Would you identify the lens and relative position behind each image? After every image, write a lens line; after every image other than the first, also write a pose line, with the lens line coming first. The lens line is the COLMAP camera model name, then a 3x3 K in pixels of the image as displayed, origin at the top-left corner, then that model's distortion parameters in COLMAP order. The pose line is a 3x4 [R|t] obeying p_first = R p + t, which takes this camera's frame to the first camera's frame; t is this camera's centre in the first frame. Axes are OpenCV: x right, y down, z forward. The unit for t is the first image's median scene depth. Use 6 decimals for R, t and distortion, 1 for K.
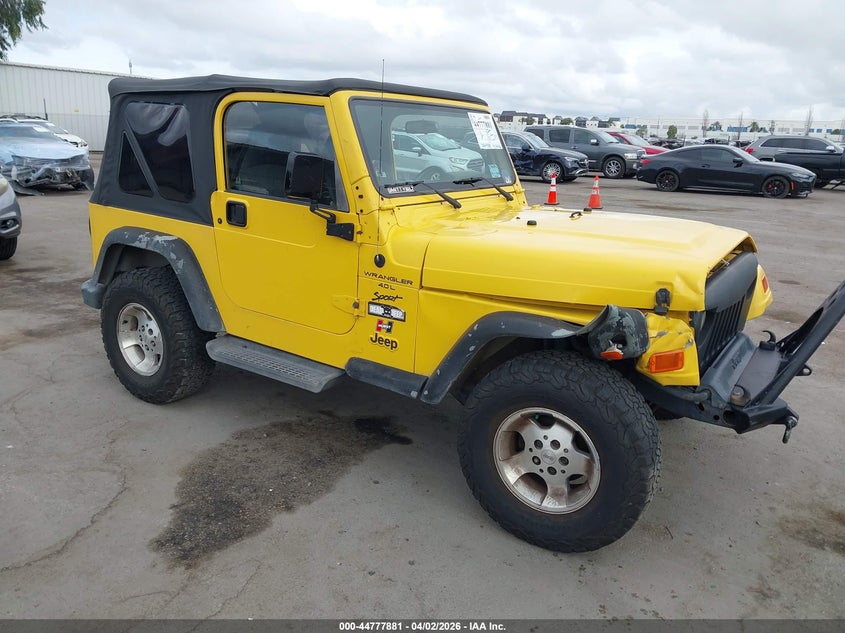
lens RADIAL K [[664.9, 0, 423.8], [0, 664.9, 316.4], [0, 0, 1]] dist [0.014696, -0.035985]
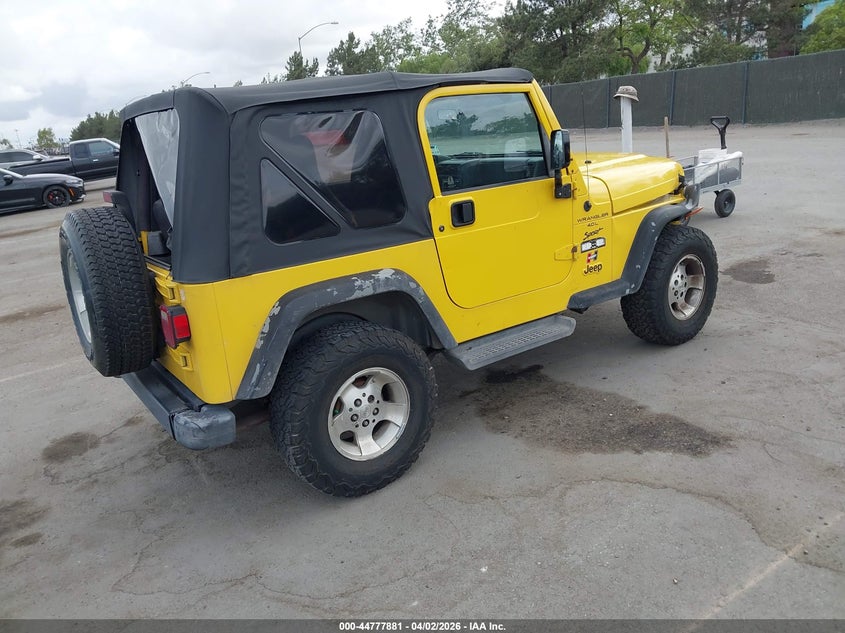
lens RADIAL K [[664.9, 0, 423.5], [0, 664.9, 316.2], [0, 0, 1]] dist [0.014696, -0.035985]
pose [[0.356919, -0.346953, 0.867313, -1.309920], [0.364179, 0.906684, 0.212835, -0.269028], [-0.860222, 0.239892, 0.449966, 0.716419]]
